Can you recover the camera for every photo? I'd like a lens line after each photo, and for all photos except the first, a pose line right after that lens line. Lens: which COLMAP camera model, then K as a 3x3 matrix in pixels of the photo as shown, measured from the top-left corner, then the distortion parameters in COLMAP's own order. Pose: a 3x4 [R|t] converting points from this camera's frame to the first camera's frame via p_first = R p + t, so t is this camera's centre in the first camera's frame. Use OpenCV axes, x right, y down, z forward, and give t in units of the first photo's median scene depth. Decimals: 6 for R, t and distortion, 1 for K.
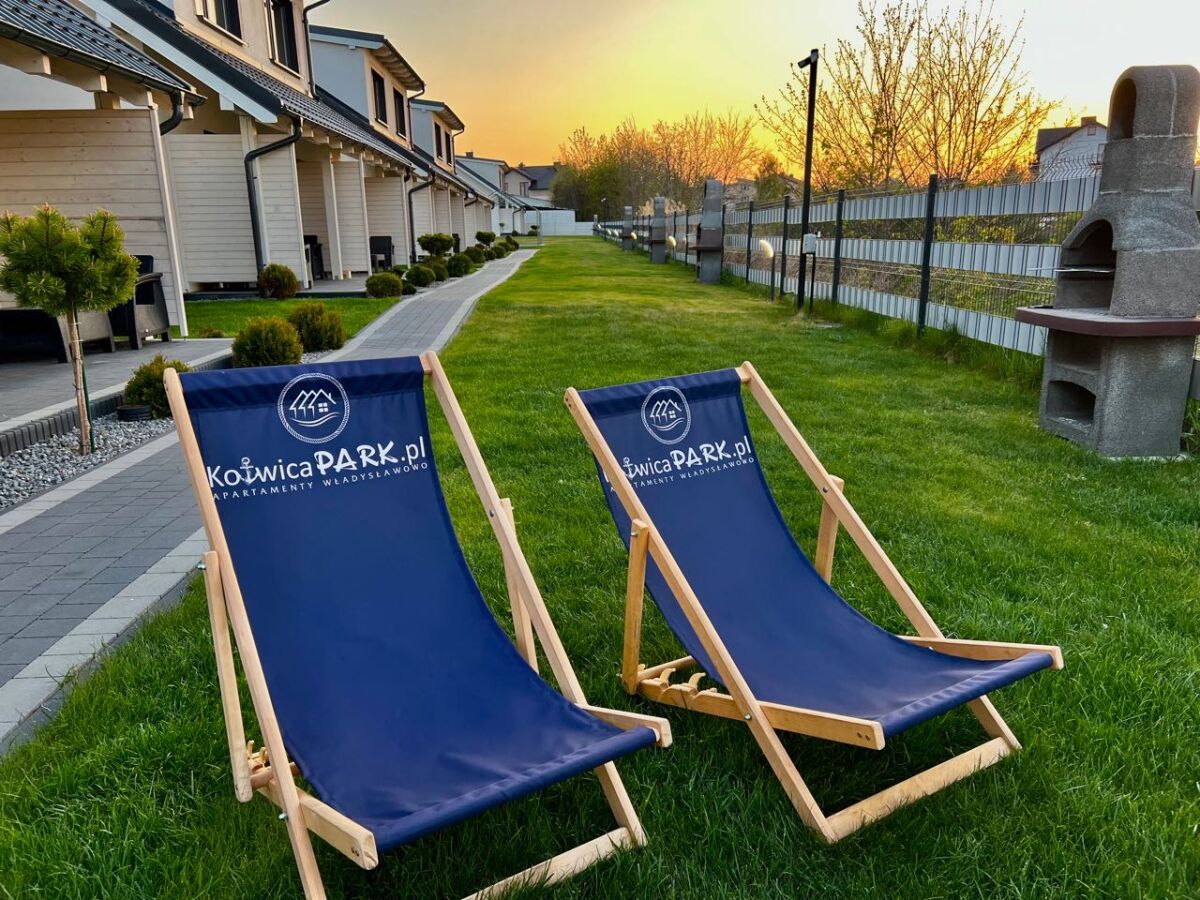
lens RADIAL K [[893.5, 0, 595.1], [0, 893.5, 467.4], [0, 0, 1]] dist [0.058669, -0.056784]
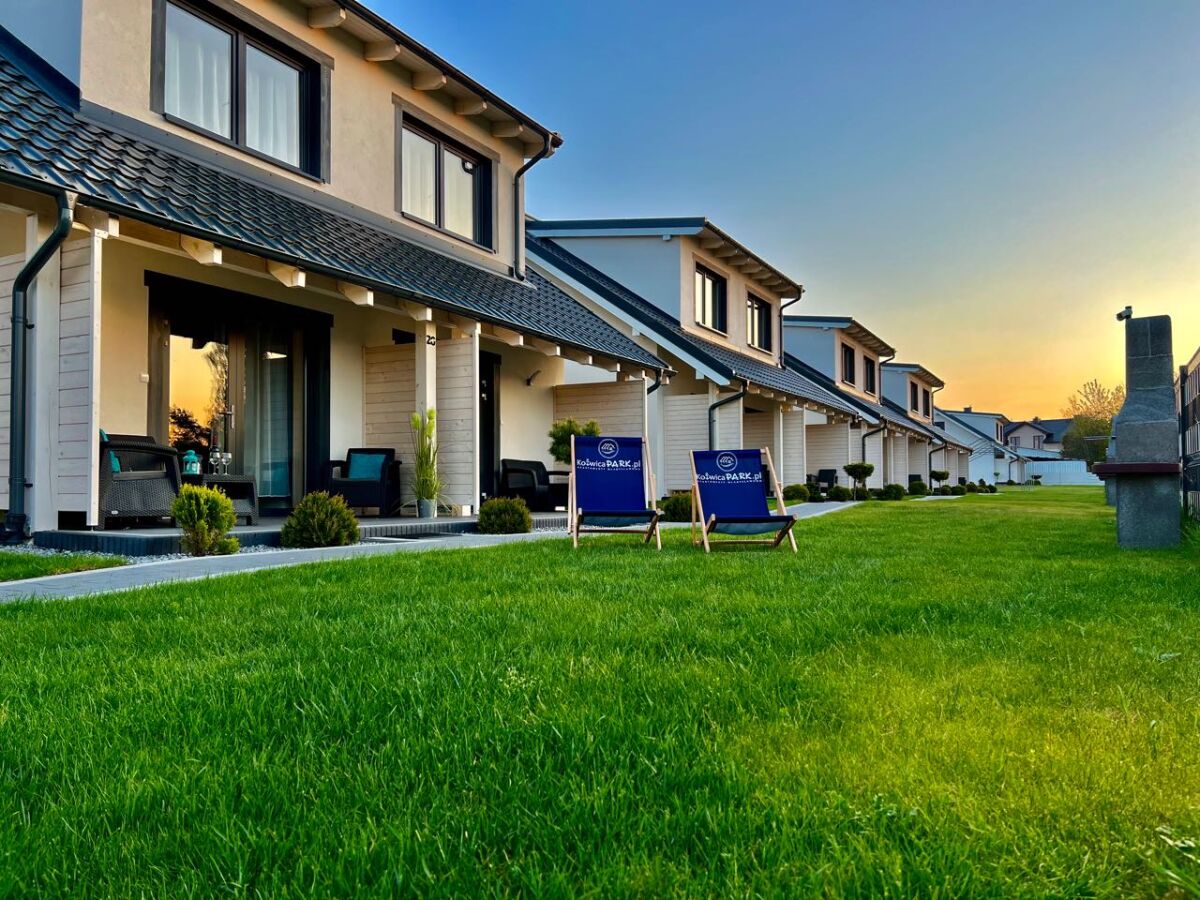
lens RADIAL K [[890.3, 0, 604.8], [0, 890.3, 473.9], [0, 0, 1]] dist [0.097964, -0.152904]
pose [[0.860369, 0.002843, -0.509663, 0.210511], [-0.138864, 0.963460, -0.229044, 0.120592], [0.490389, 0.267836, 0.829327, -0.270113]]
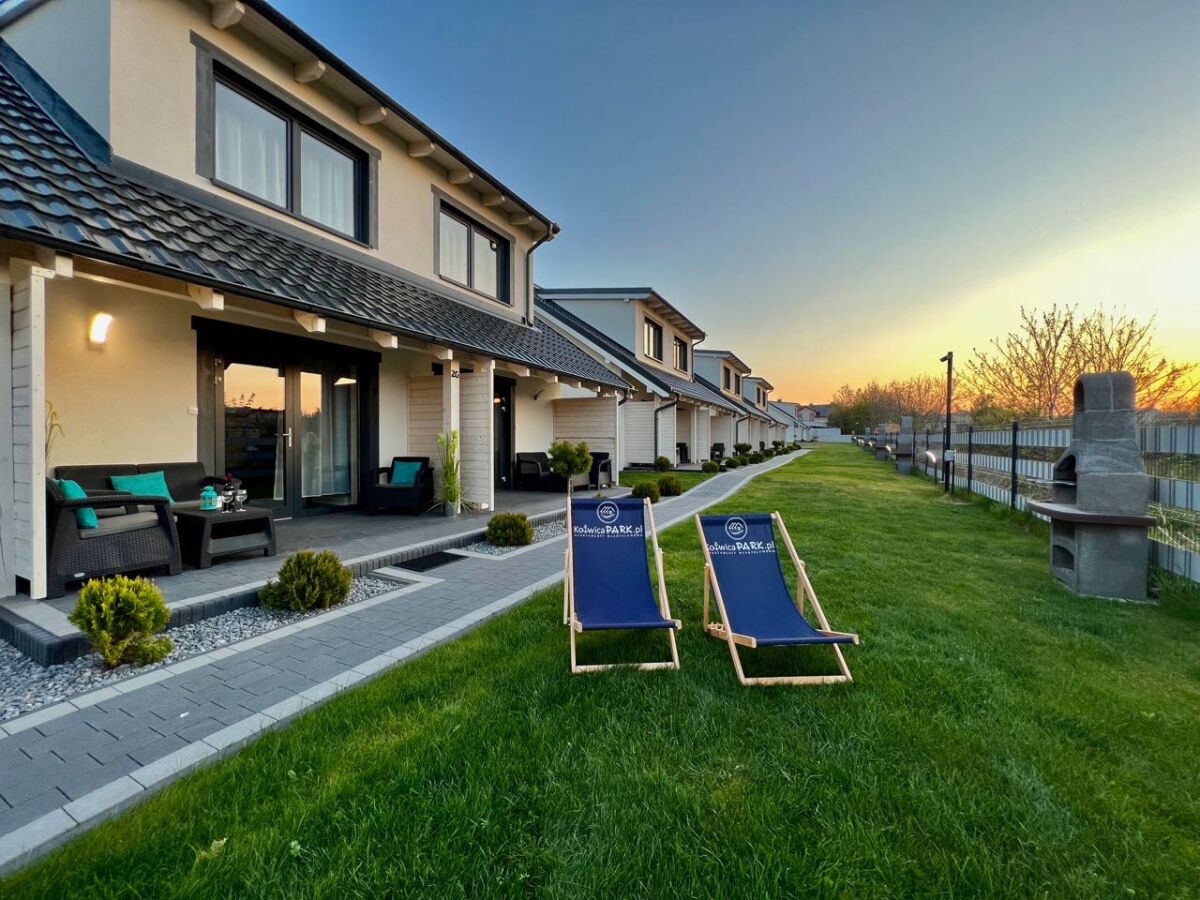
lens RADIAL K [[474.7, 0, 600.0], [0, 474.7, 450.0], [0, 0, 1]] dist [-0.000968, 0.000036]
pose [[0.878478, 0.027426, -0.476996, 0.068678], [-0.135721, 0.971549, -0.194094, 0.007526], [0.458101, 0.235246, 0.857206, -0.076647]]
